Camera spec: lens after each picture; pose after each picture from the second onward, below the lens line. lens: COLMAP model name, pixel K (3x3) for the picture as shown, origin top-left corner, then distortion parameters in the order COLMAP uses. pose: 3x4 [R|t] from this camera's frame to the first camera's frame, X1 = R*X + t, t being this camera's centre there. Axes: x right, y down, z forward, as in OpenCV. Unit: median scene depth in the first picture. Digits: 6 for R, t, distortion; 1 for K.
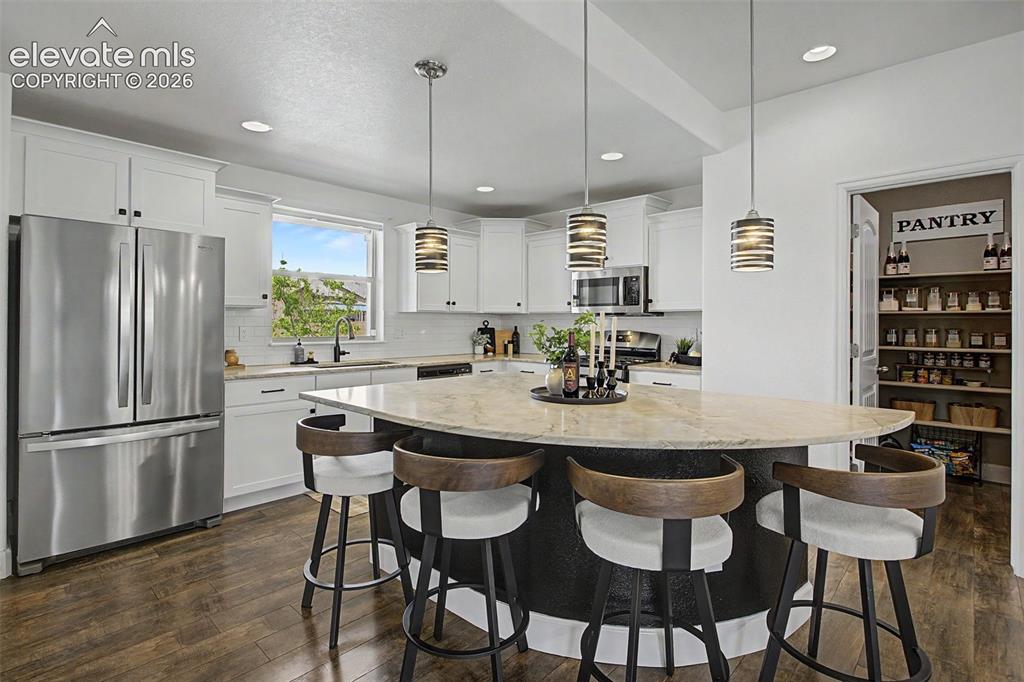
lens RADIAL K [[497.0, 0, 511.0], [0, 497.0, 325.9], [0, 0, 1]] dist [-0.001462, 0.000360]
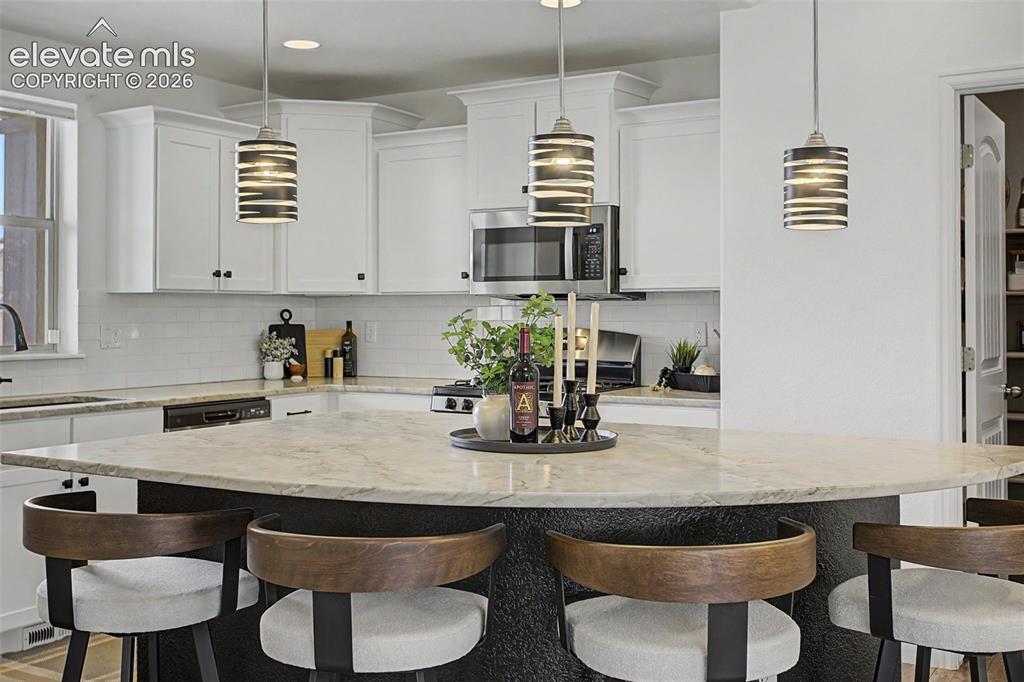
lens RADIAL K [[1114.4, 0, 507.7], [0, 1114.4, 312.3], [0, 0, 1]] dist [0.013847, 0.004469]
pose [[0.978463, -0.004405, 0.206373, -0.123656], [0.005794, 0.999964, -0.006129, -0.000339], [-0.206339, 0.007193, 0.978454, -0.196268]]
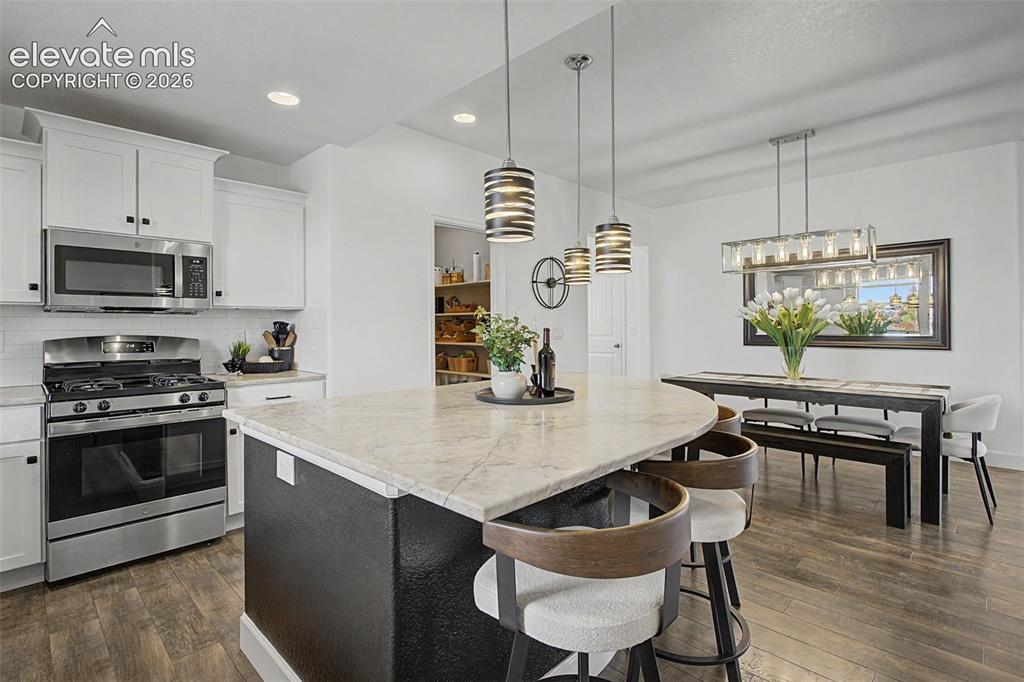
lens RADIAL K [[497.0, 0, 511.0], [0, 497.0, 325.9], [0, 0, 1]] dist [-0.001462, 0.000360]
pose [[0.036689, -0.005041, 0.999314, -0.653245], [0.009958, 0.999939, 0.004678, -0.001227], [-0.999277, 0.009780, 0.036737, 0.776424]]
